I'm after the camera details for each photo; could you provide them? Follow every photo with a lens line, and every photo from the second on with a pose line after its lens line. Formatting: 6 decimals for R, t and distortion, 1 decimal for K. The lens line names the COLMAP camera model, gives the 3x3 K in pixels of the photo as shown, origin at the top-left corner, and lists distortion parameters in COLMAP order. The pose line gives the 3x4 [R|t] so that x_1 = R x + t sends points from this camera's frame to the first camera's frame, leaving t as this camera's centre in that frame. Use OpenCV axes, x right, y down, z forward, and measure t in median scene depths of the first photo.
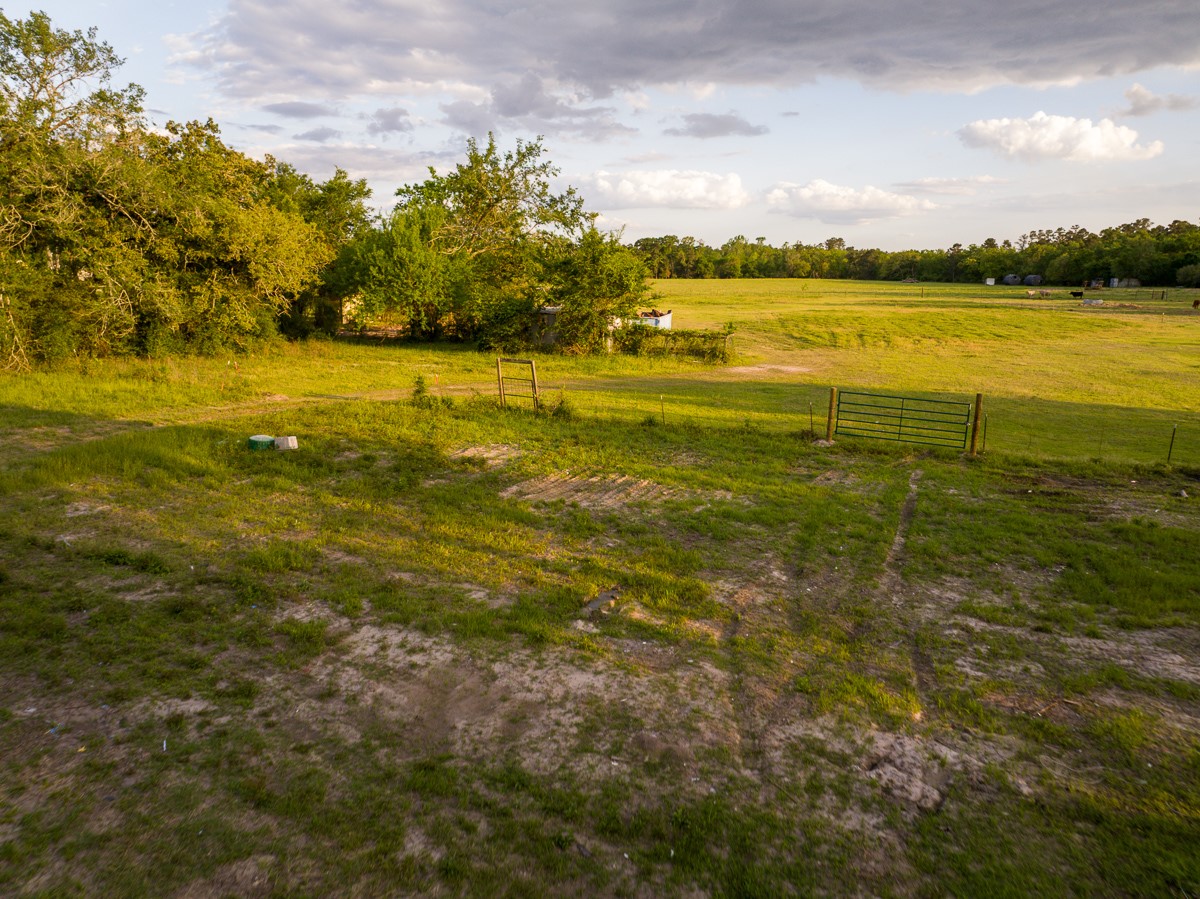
lens RADIAL K [[837.3, 0, 604.1], [0, 837.3, 446.5], [0, 0, 1]] dist [-0.036373, 0.006982]
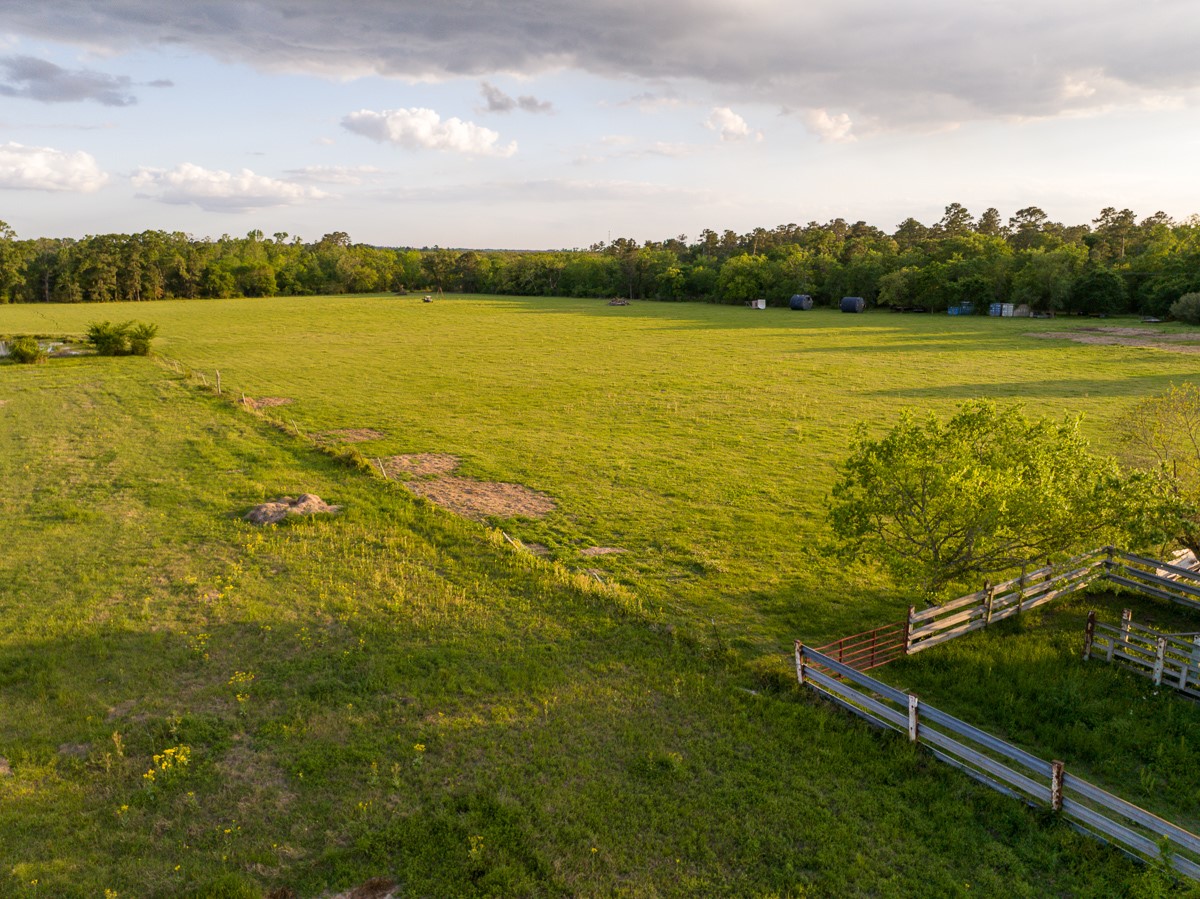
lens RADIAL K [[865.8, 0, 600.0], [0, 865.8, 449.5], [0, 0, 1]] dist [-0.072917, 0.049814]
pose [[0.777045, -0.140741, 0.613509, -0.073109], [0.134927, 0.989269, 0.056049, -0.083332], [-0.614814, 0.039226, 0.787696, 0.309876]]
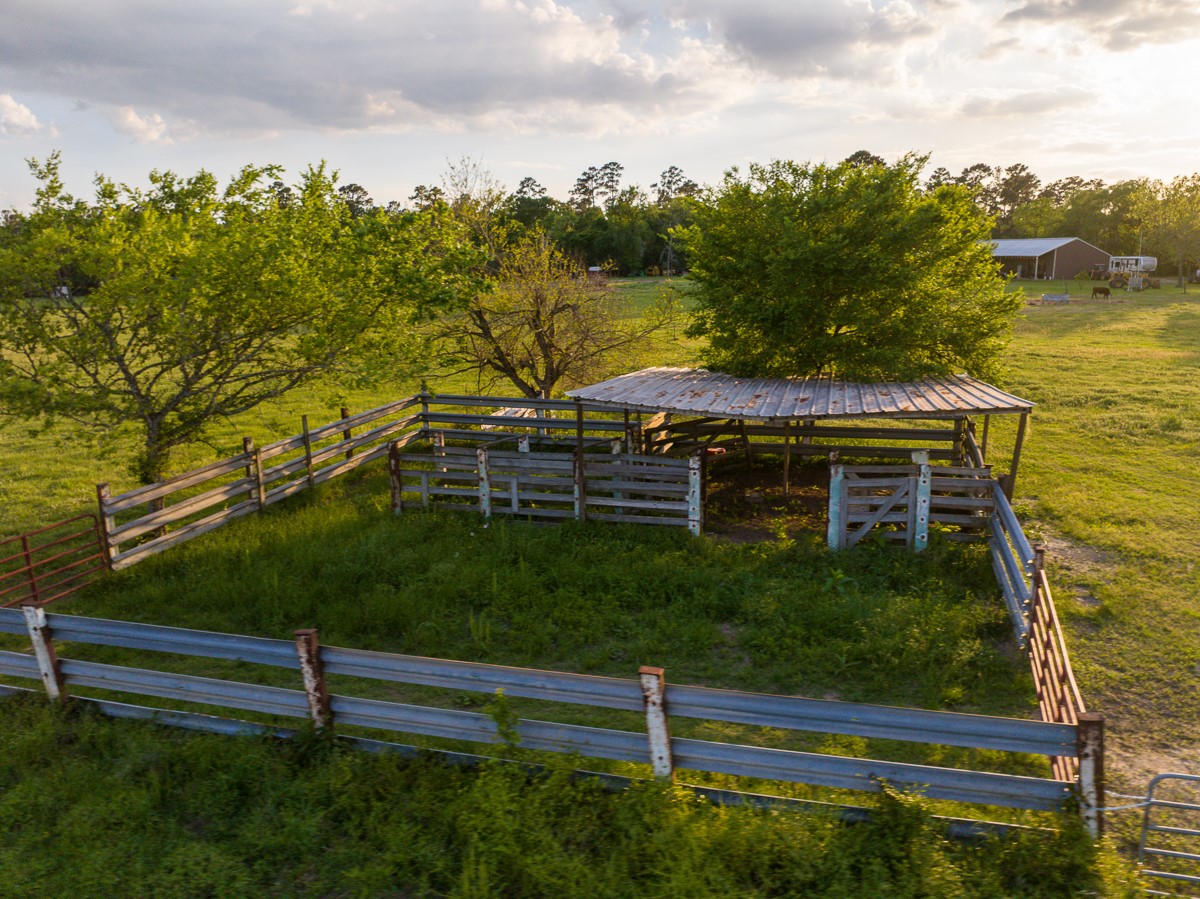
lens RADIAL K [[837.1, 0, 600.0], [0, 837.1, 449.5], [0, 0, 1]] dist [-0.038519, 0.002779]
pose [[0.178013, -0.210008, 0.961357, -0.052617], [0.235719, 0.957618, 0.165544, -0.070596], [-0.955379, 0.197141, 0.219971, 0.316251]]
